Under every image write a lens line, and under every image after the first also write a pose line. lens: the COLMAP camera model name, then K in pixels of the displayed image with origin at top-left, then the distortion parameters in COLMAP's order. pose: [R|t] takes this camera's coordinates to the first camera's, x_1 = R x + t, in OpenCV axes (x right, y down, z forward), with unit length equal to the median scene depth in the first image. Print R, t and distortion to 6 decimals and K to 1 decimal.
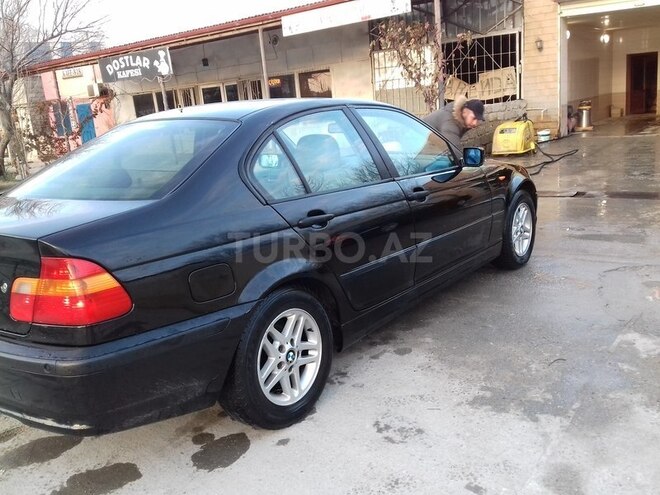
lens RADIAL K [[617.4, 0, 334.8], [0, 617.4, 243.4], [0, 0, 1]] dist [0.011512, 0.000000]
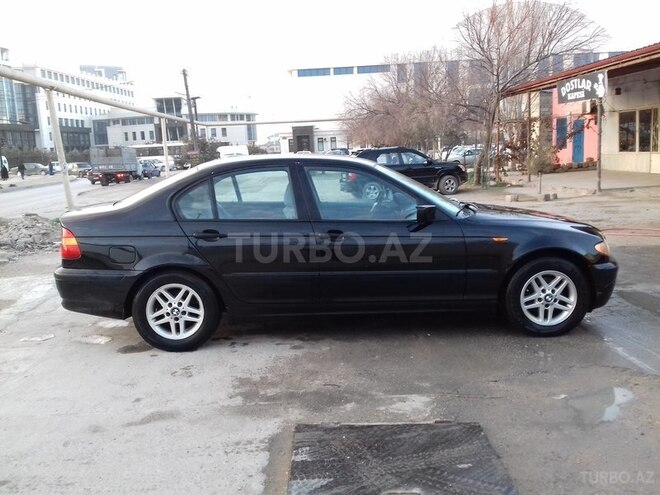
lens RADIAL K [[617.4, 0, 329.7], [0, 617.4, 246.4], [0, 0, 1]] dist [0.011512, 0.000000]
pose [[0.625360, 0.184330, -0.758253, 0.356533], [-0.186512, 0.978844, 0.084131, -0.052738], [0.757719, 0.088811, 0.646510, 0.051359]]
